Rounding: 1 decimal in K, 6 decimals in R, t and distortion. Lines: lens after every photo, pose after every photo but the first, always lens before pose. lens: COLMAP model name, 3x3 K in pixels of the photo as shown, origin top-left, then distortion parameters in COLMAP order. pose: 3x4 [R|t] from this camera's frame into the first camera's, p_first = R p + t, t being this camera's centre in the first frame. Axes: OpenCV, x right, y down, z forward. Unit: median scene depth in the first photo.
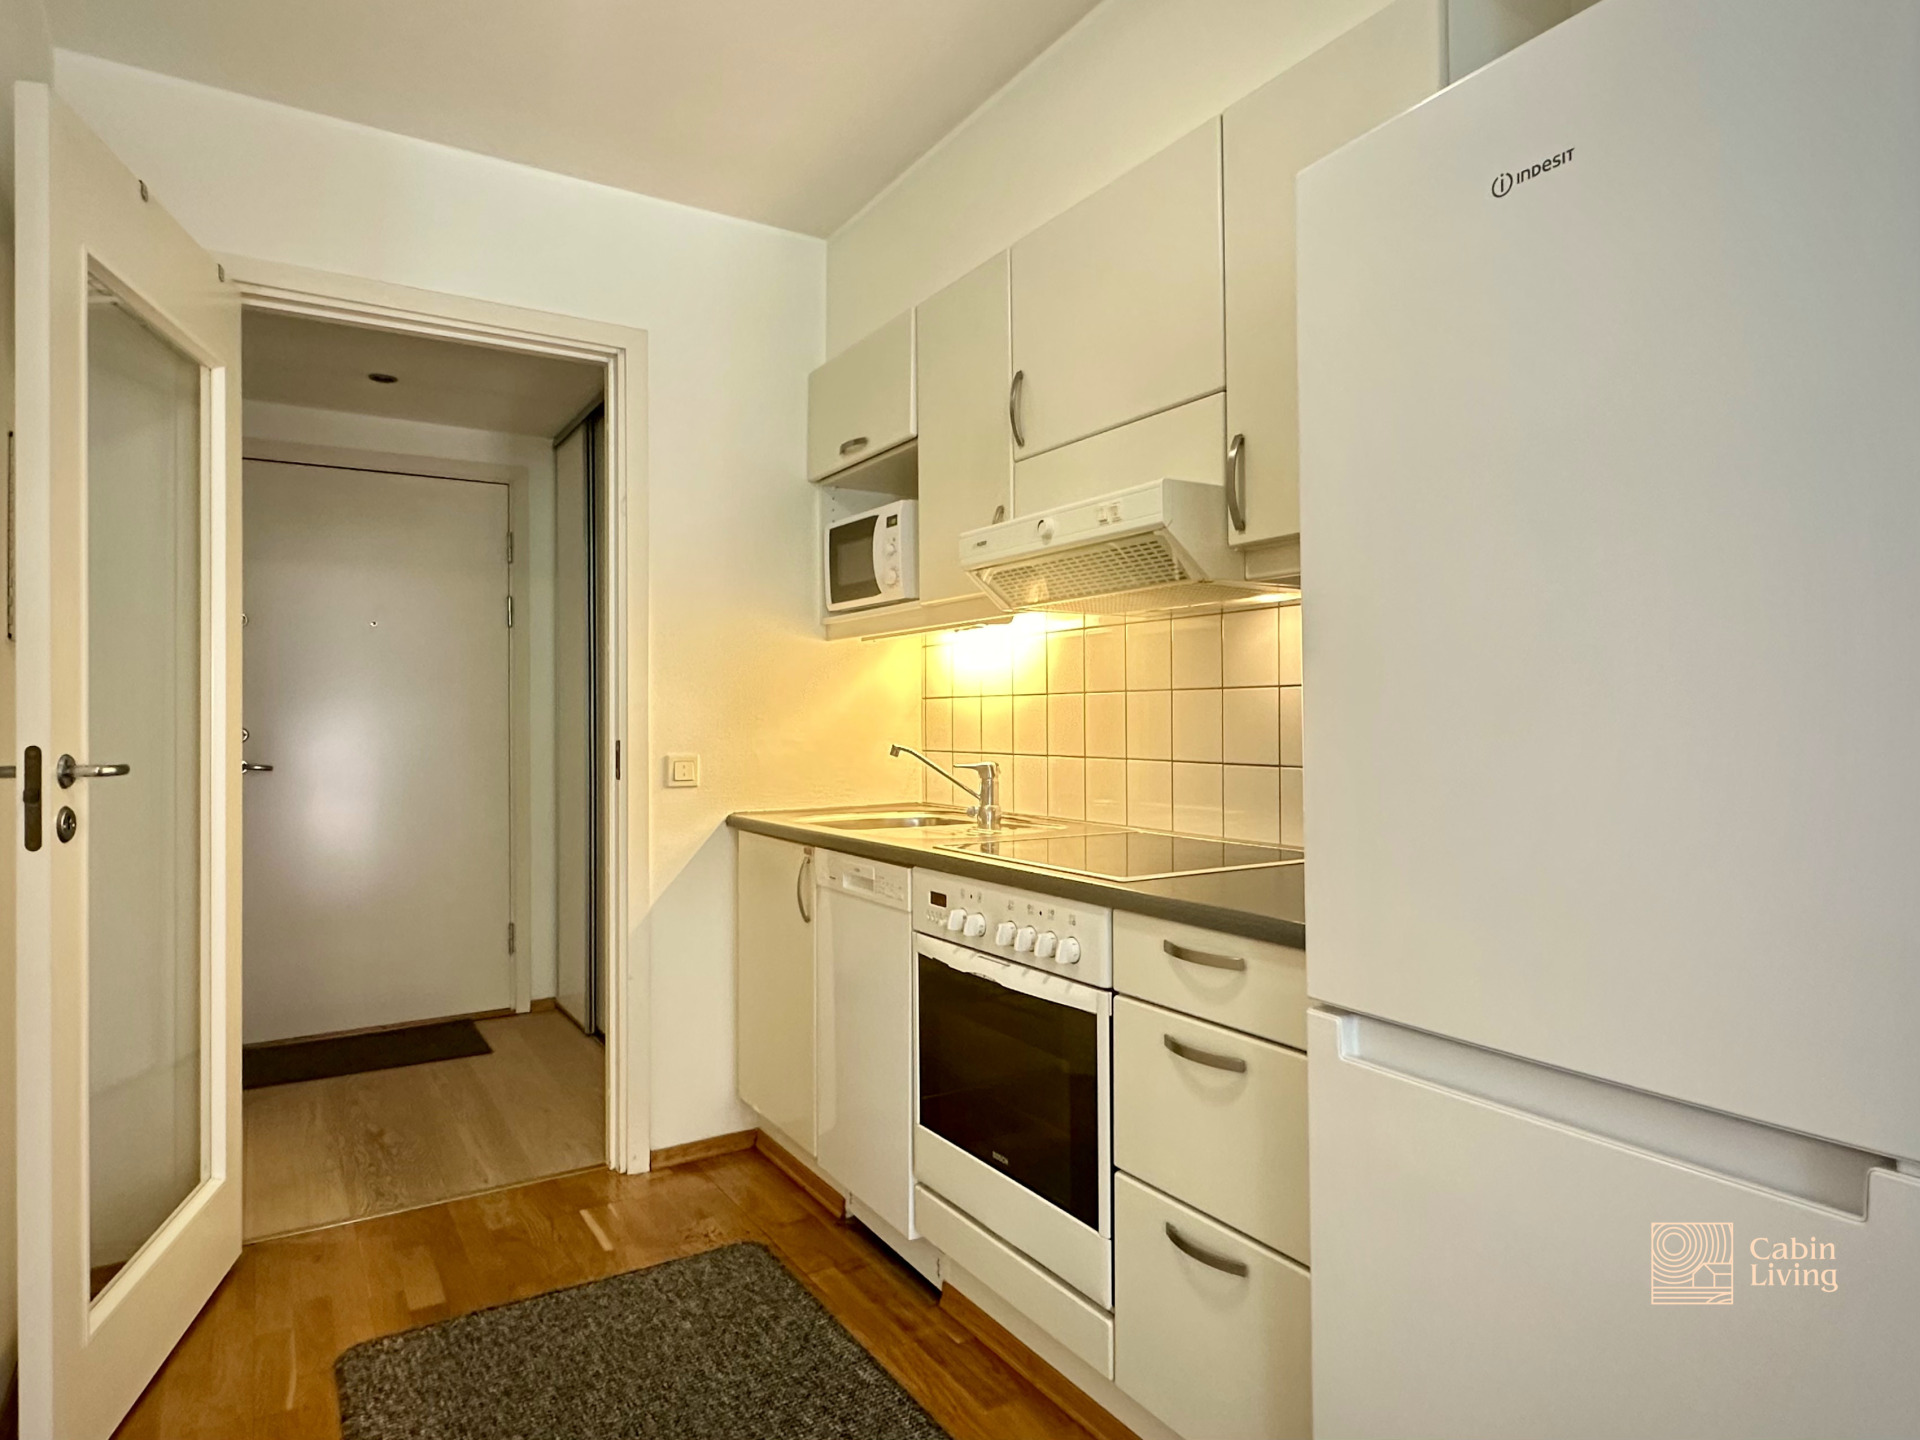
lens RADIAL K [[1132.6, 0, 996.2], [0, 1132.6, 694.7], [0, 0, 1]] dist [-0.005609, 0.006311]
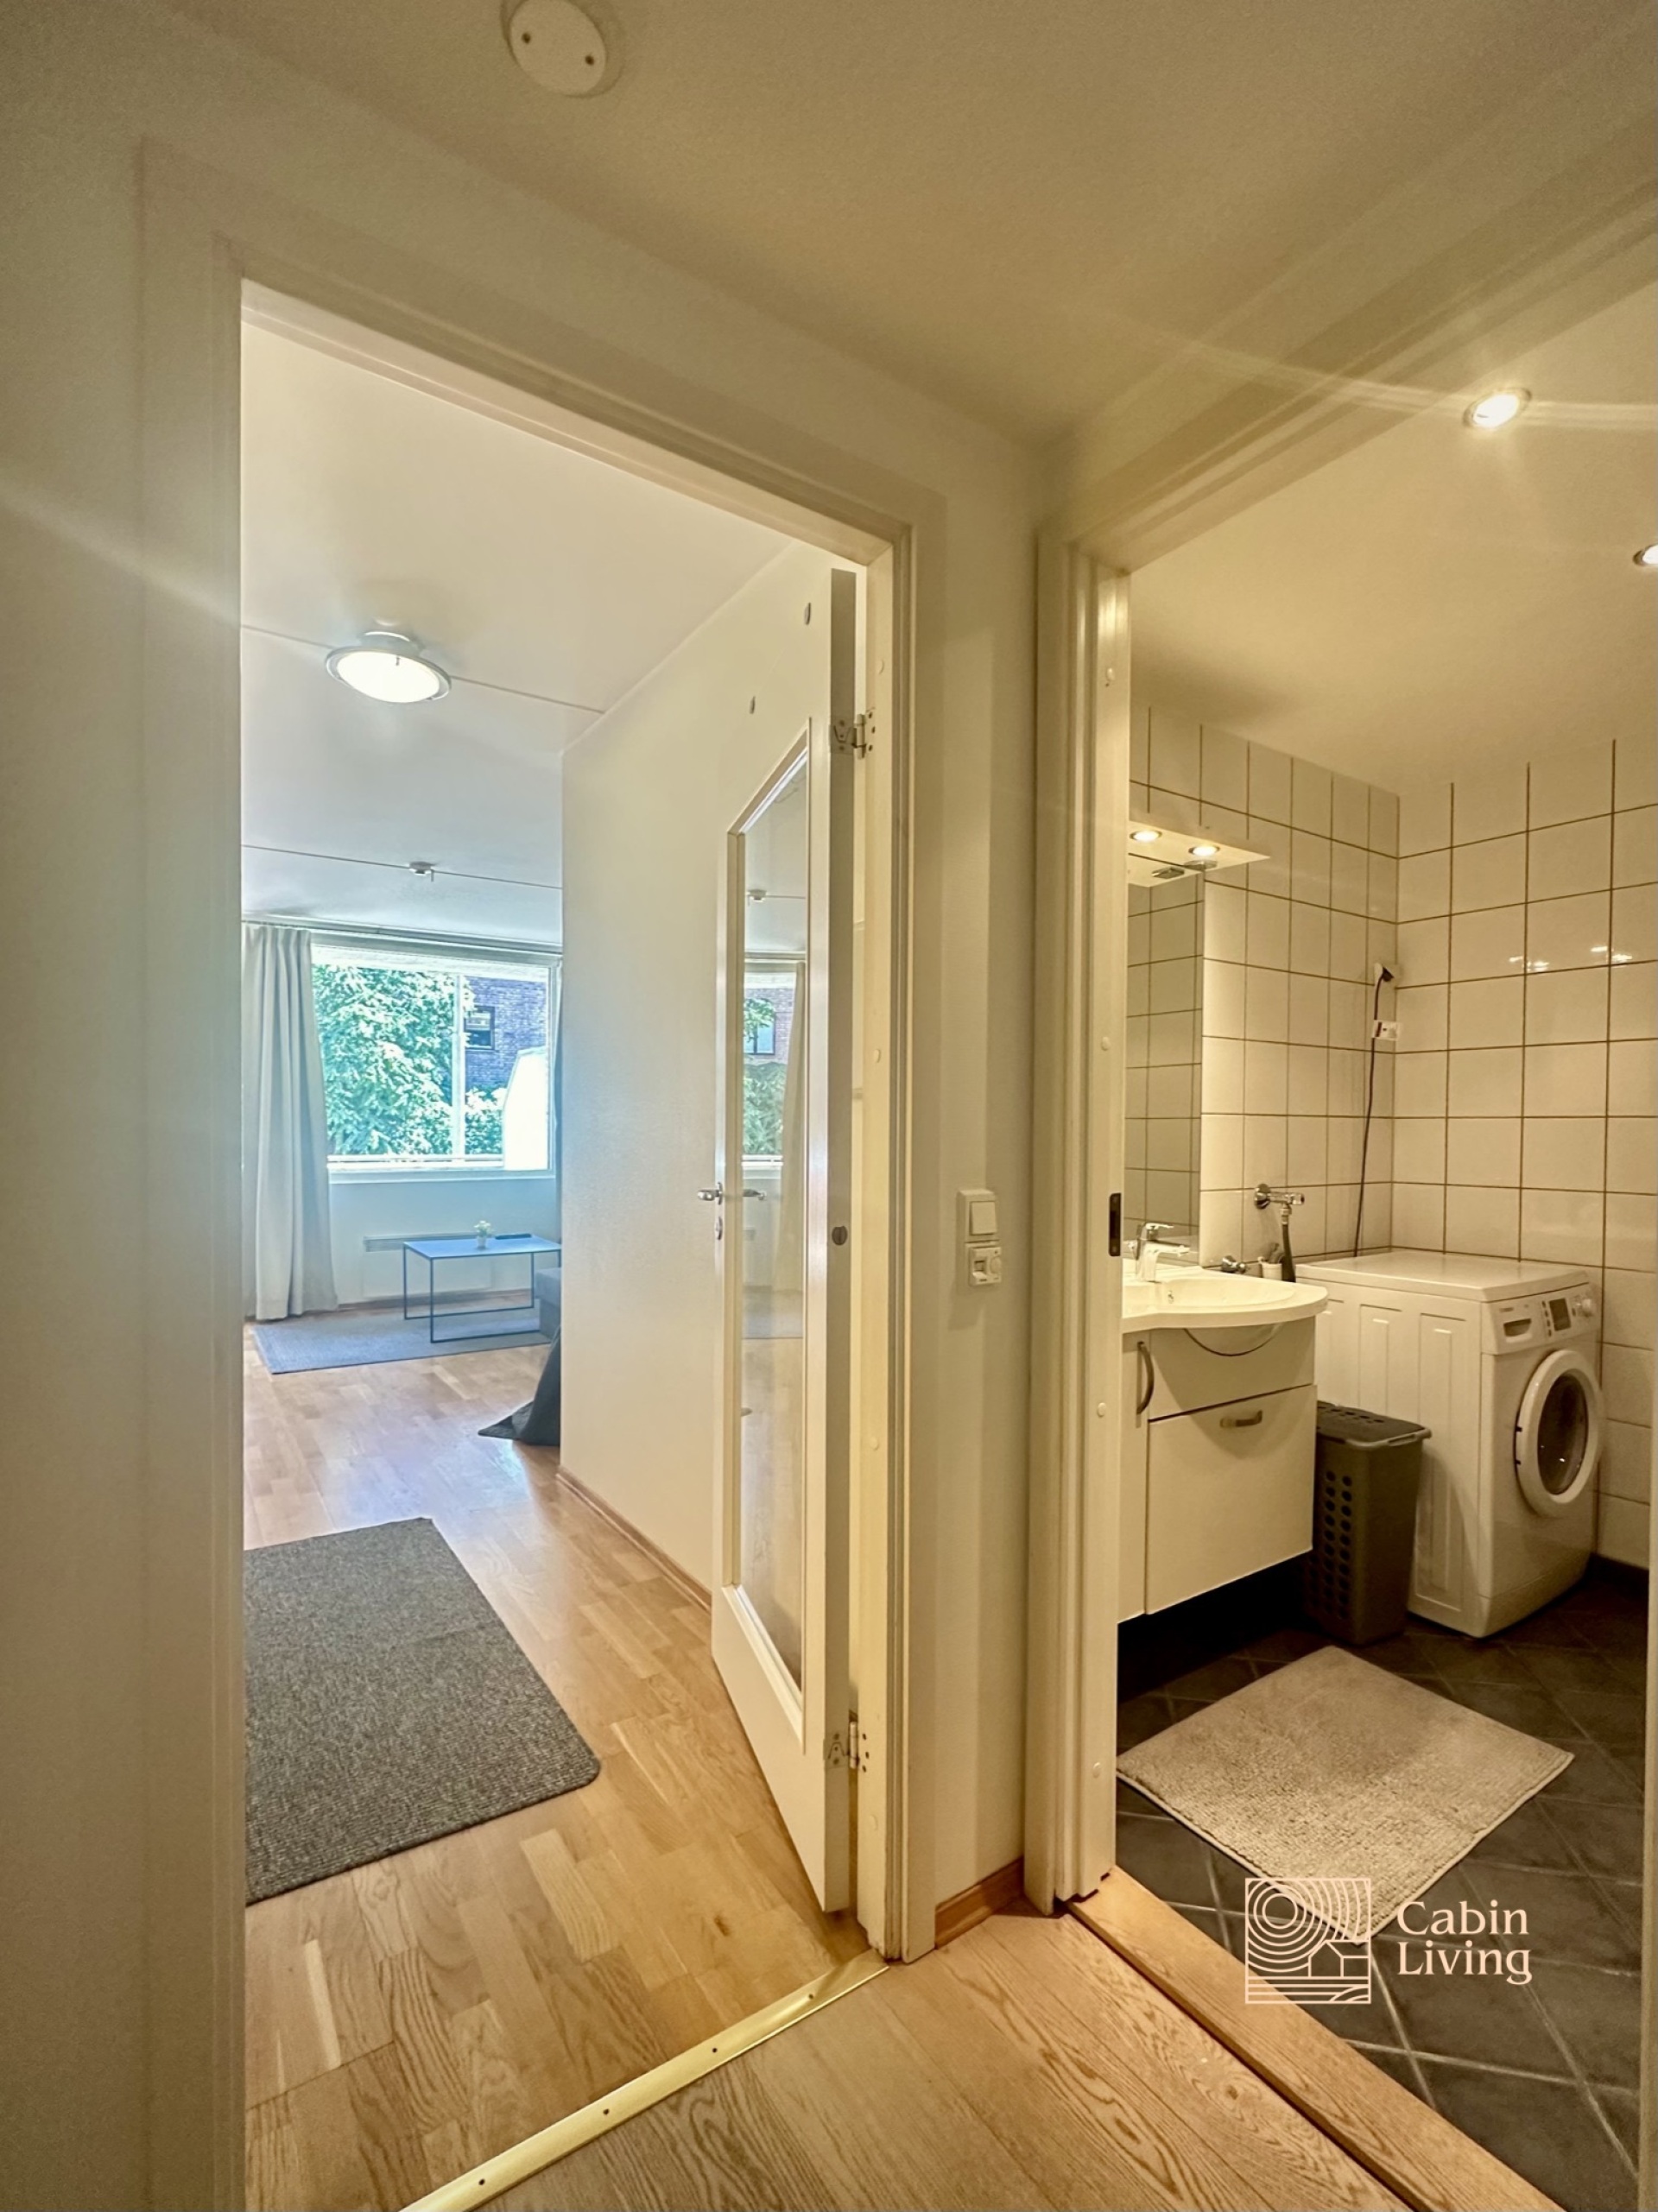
lens RADIAL K [[1019.0, 0, 834.4], [0, 1019.0, 1149.0], [0, 0, 1]] dist [0.000819, -0.001646]
pose [[-0.999849, -0.001165, -0.017349, -0.570725], [-0.001185, 0.999999, 0.001131, 0.003963], [0.017348, 0.001152, -0.999849, 1.427511]]
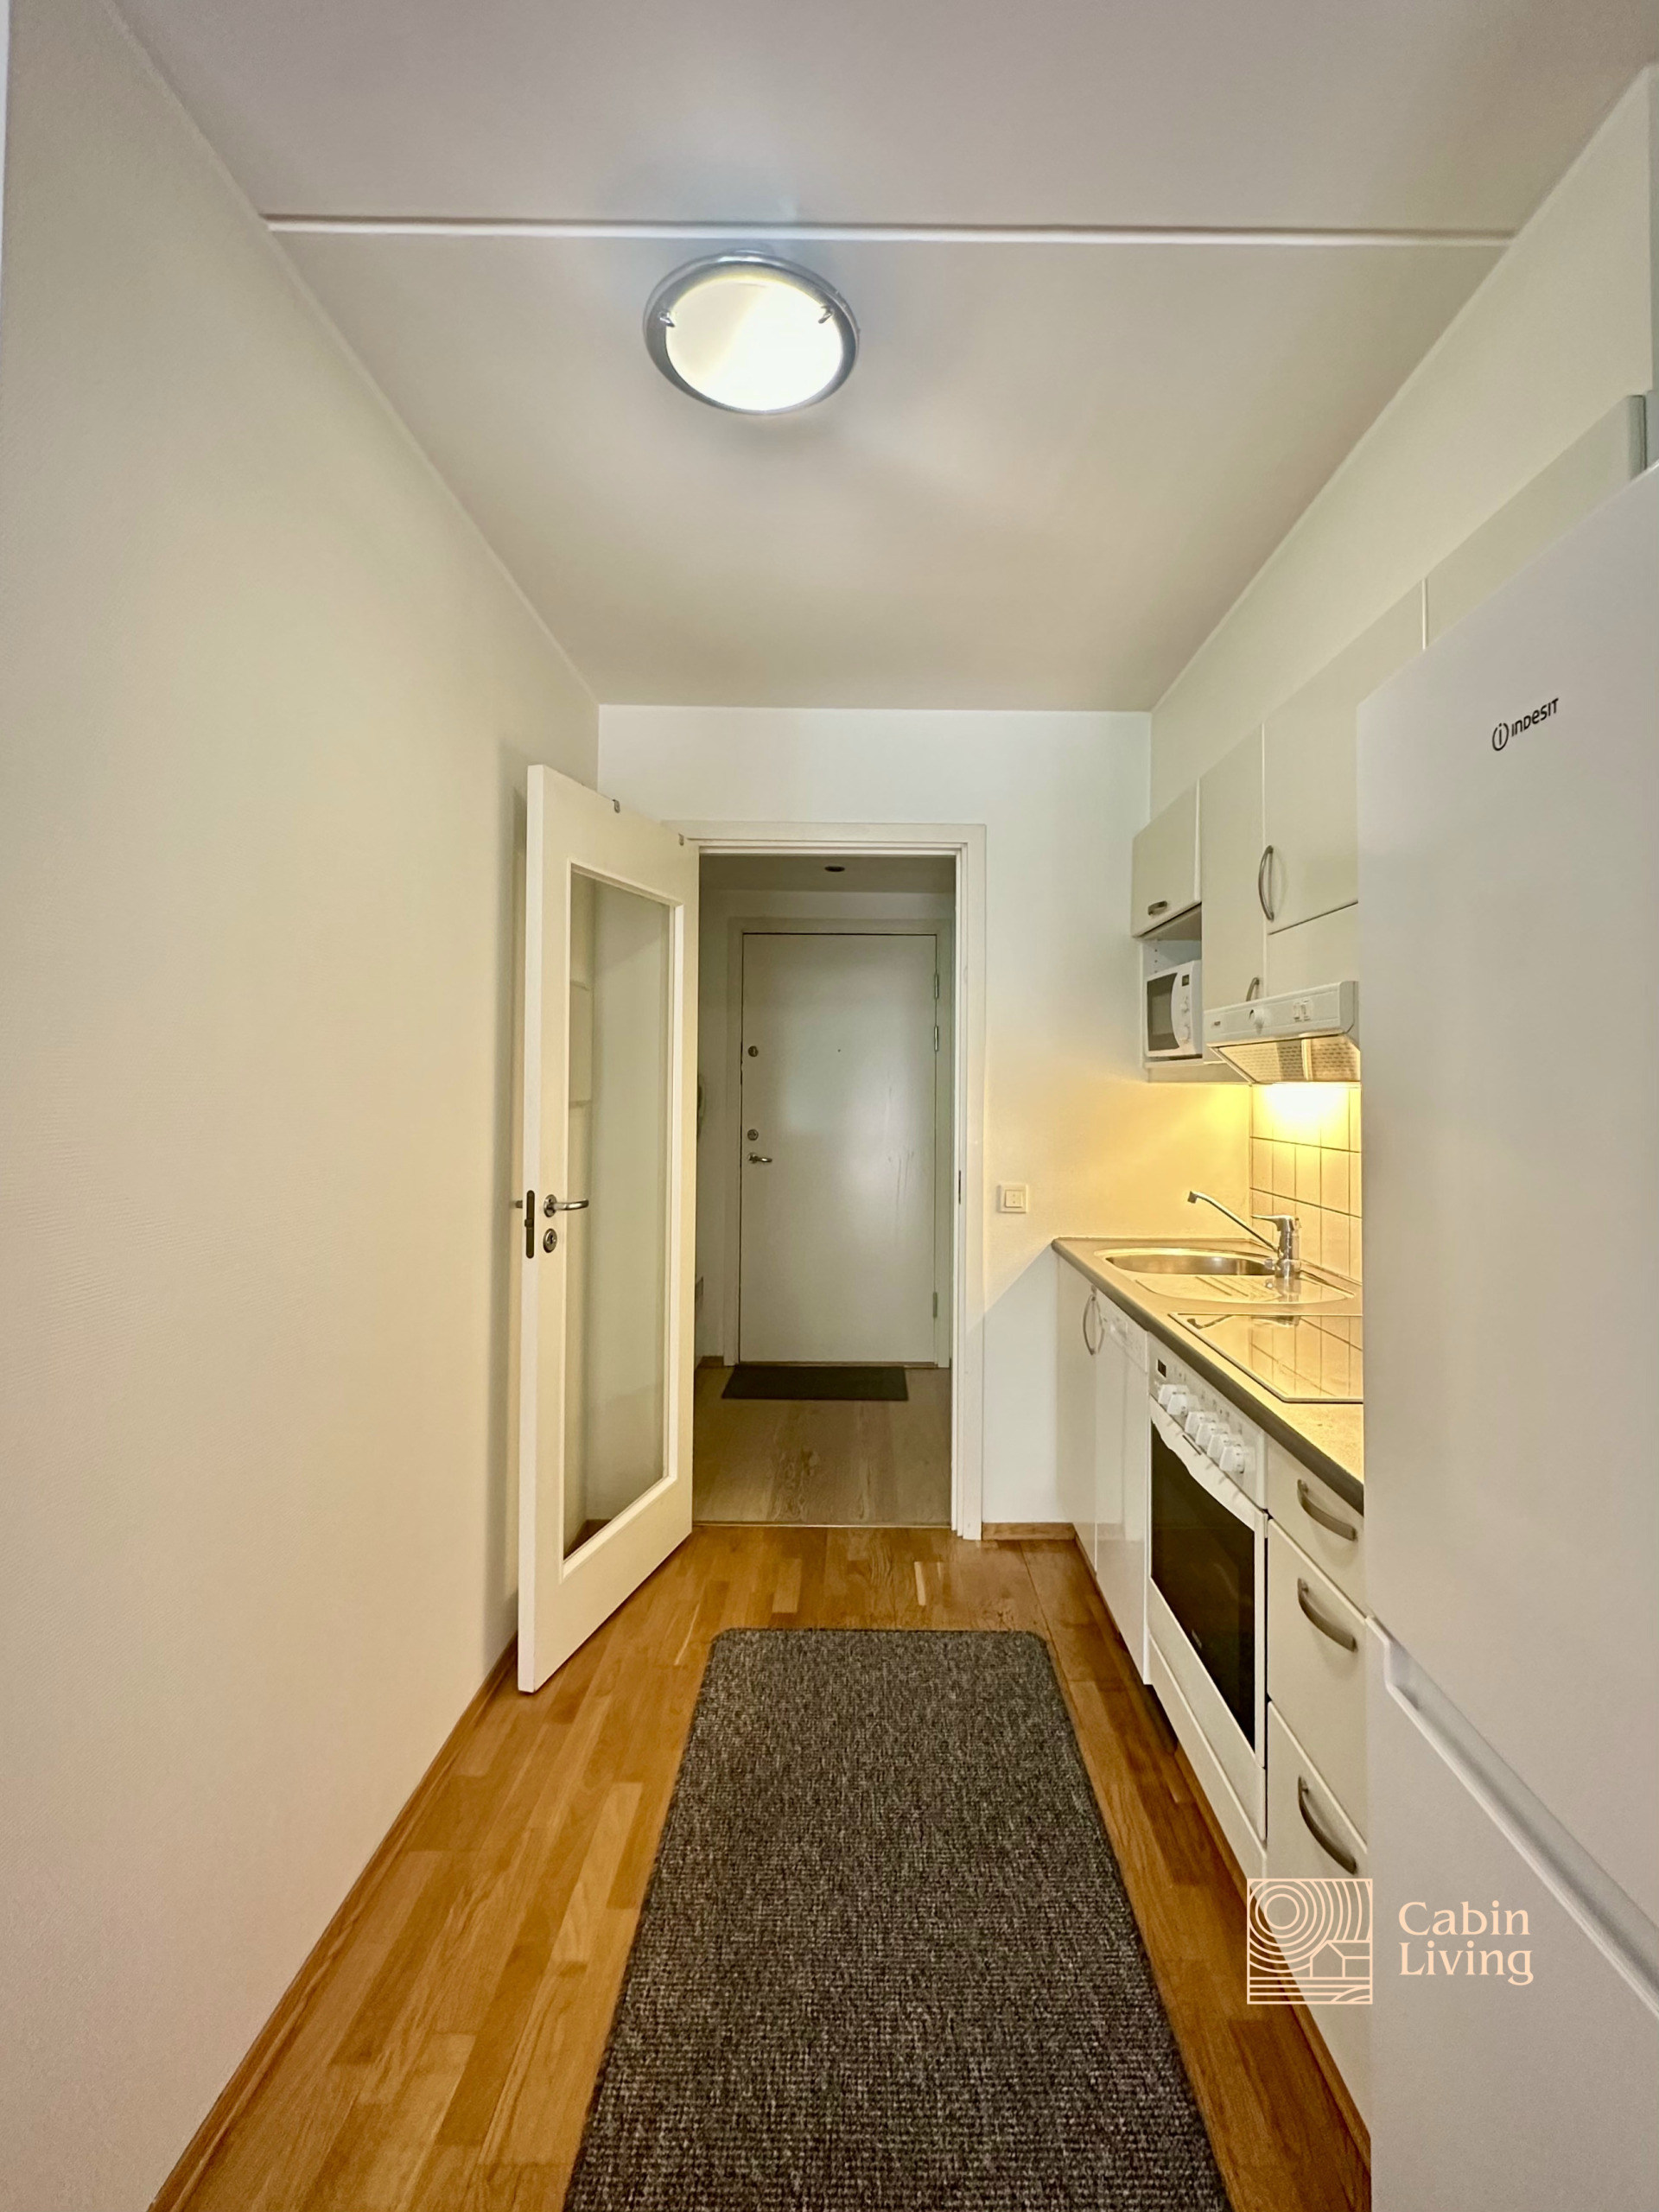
lens RADIAL K [[1018.9, 0, 859.1], [0, 1018.9, 1057.3], [0, 0, 1]] dist [0.000819, -0.001646]
pose [[0.841657, -0.001875, -0.540009, 0.166892], [-0.002667, 0.999967, -0.007630, -0.075142], [0.540005, 0.007862, 0.841625, 0.038183]]
